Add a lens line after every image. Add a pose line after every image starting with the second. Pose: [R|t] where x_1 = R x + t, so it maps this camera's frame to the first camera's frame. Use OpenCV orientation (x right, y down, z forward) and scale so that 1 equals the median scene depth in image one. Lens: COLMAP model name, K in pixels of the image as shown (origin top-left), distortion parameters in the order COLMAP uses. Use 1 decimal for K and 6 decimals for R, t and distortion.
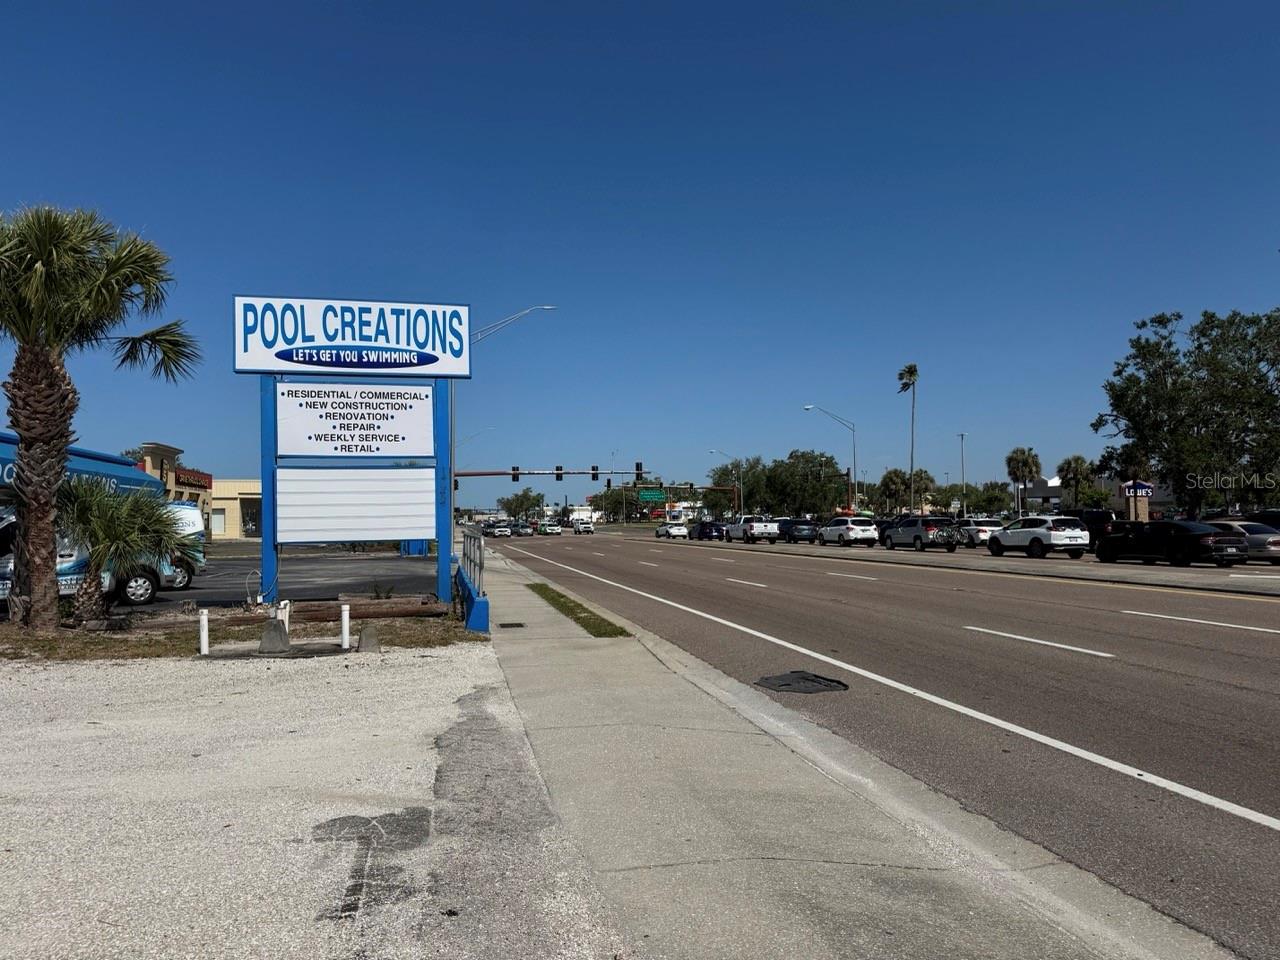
lens RADIAL K [[899.7, 0, 613.8], [0, 899.7, 524.1], [0, 0, 1]] dist [0.053592, -0.052077]
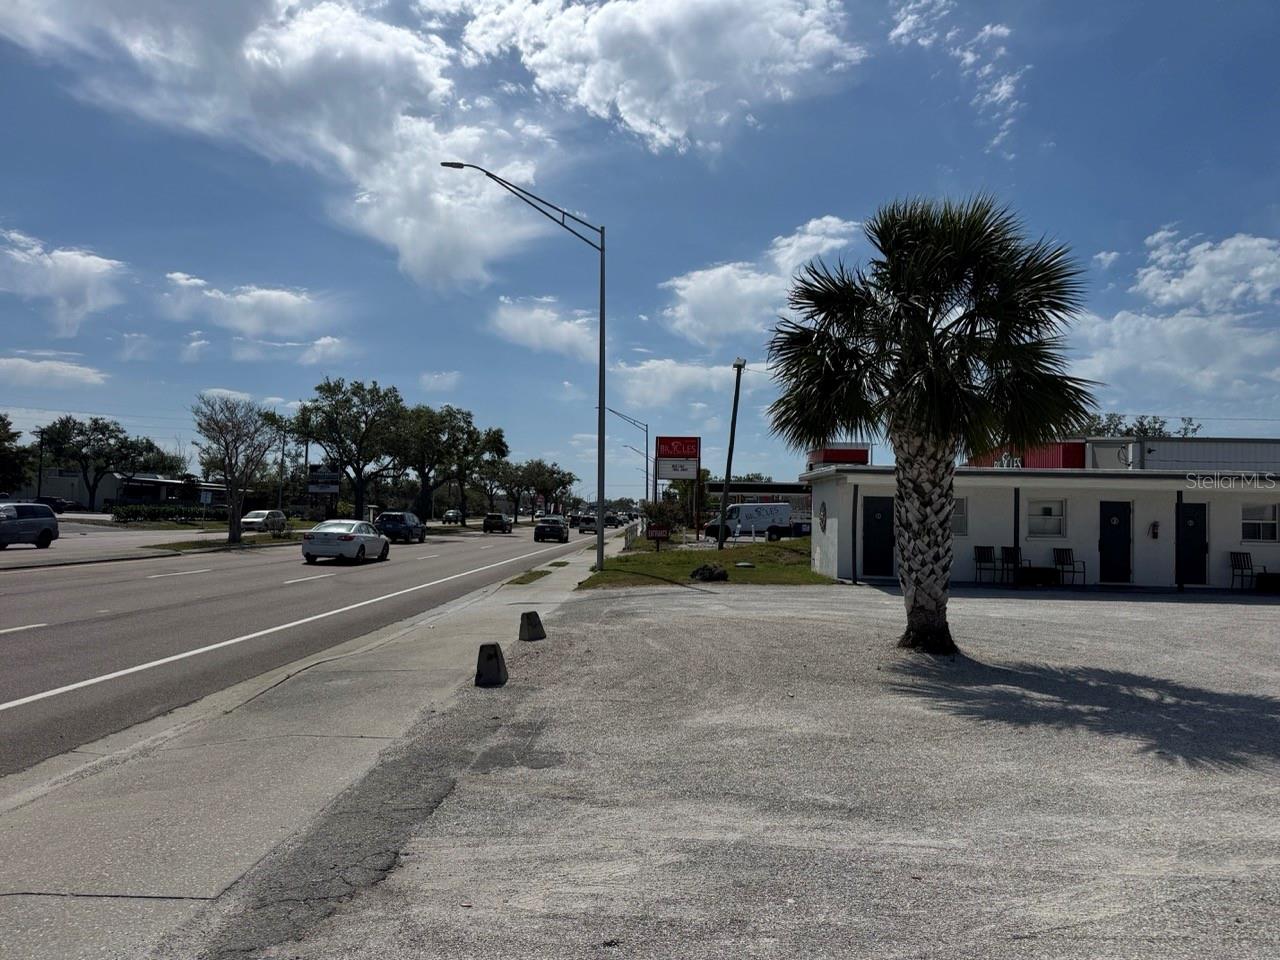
lens RADIAL K [[900.4, 0, 644.4], [0, 900.4, 483.3], [0, 0, 1]] dist [0.110026, -0.112464]
pose [[-0.980804, 0.002815, 0.194978, -0.656514], [-0.005592, 0.999079, -0.042551, -0.004266], [-0.194918, -0.042825, -0.979884, 2.131054]]
